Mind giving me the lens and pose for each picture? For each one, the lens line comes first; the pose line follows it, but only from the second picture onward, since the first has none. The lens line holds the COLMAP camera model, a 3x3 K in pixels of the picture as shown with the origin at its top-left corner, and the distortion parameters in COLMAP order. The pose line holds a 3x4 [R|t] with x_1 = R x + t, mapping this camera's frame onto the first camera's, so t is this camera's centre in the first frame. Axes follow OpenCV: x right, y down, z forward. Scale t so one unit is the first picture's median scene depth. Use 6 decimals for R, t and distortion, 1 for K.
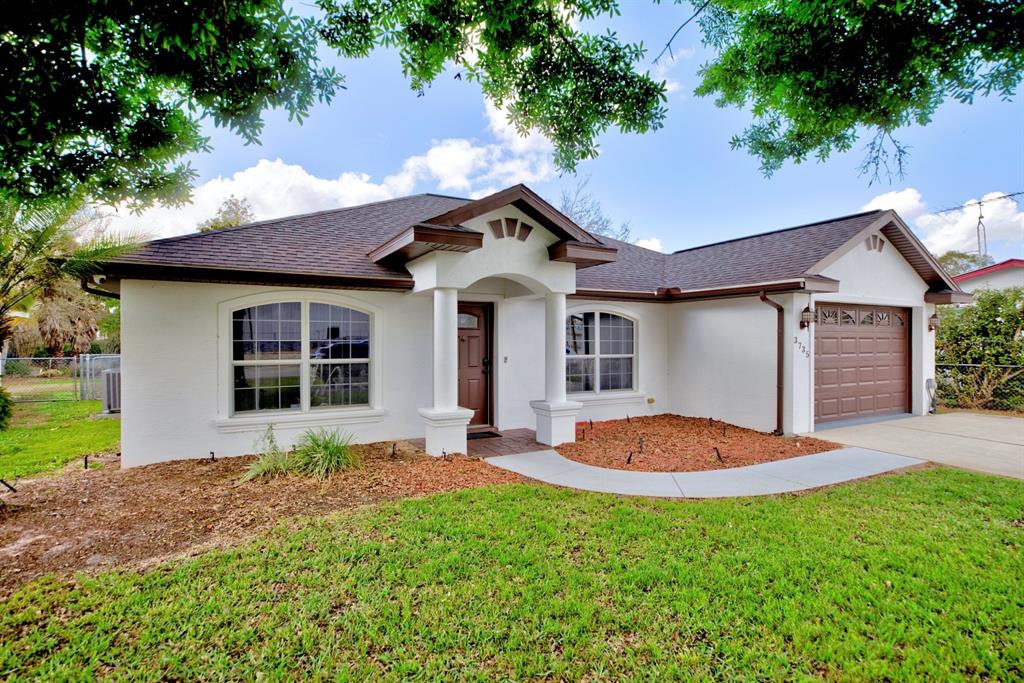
lens RADIAL K [[510.2, 0, 510.8], [0, 510.2, 343.5], [0, 0, 1]] dist [-0.003888, -0.000585]
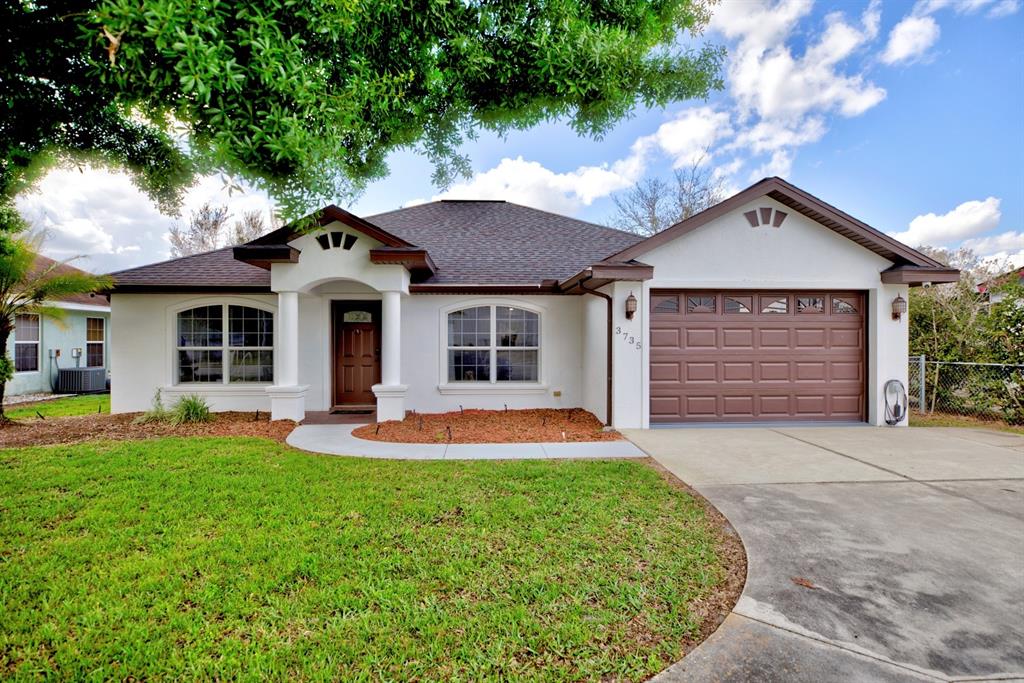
lens RADIAL K [[564.4, 0, 512.2], [0, 564.4, 343.2], [0, 0, 1]] dist [-0.005698, 0.004182]
pose [[0.907546, 0.002750, -0.419944, 0.719472], [-0.002611, 0.999996, 0.000905, 0.014482], [0.419945, 0.000275, 0.907549, -0.041482]]
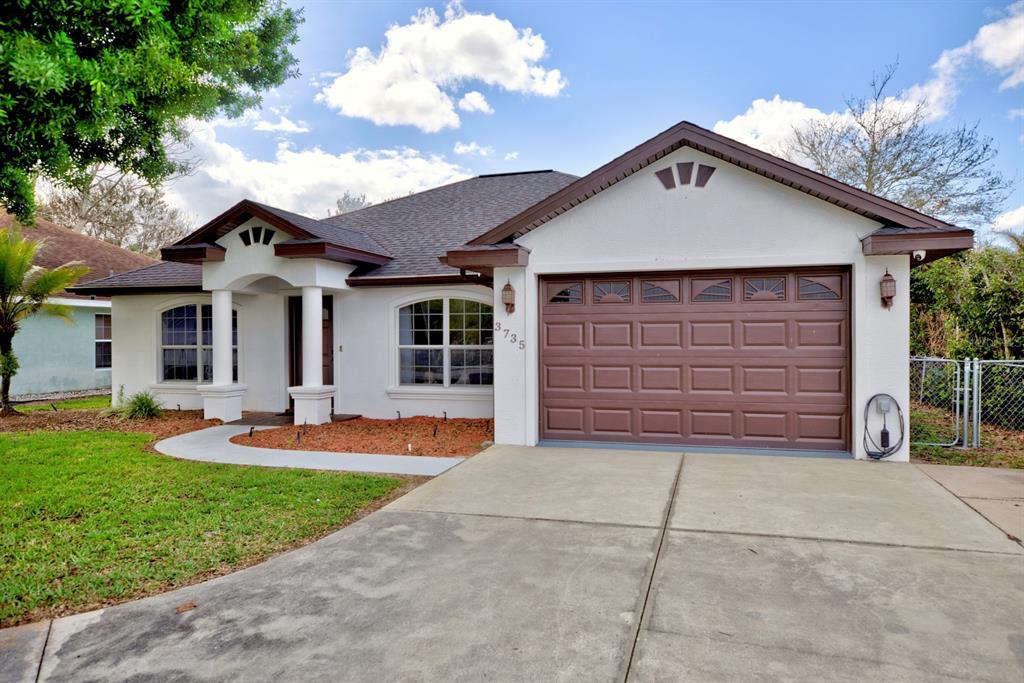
lens RADIAL K [[684.6, 0, 515.5], [0, 684.6, 340.2], [0, 0, 1]] dist [-0.003220, 0.003719]
pose [[0.707289, 0.000773, -0.706924, 1.168068], [0.000500, 0.999999, 0.001594, 0.011234], [0.706924, -0.001481, 0.707288, 0.225775]]
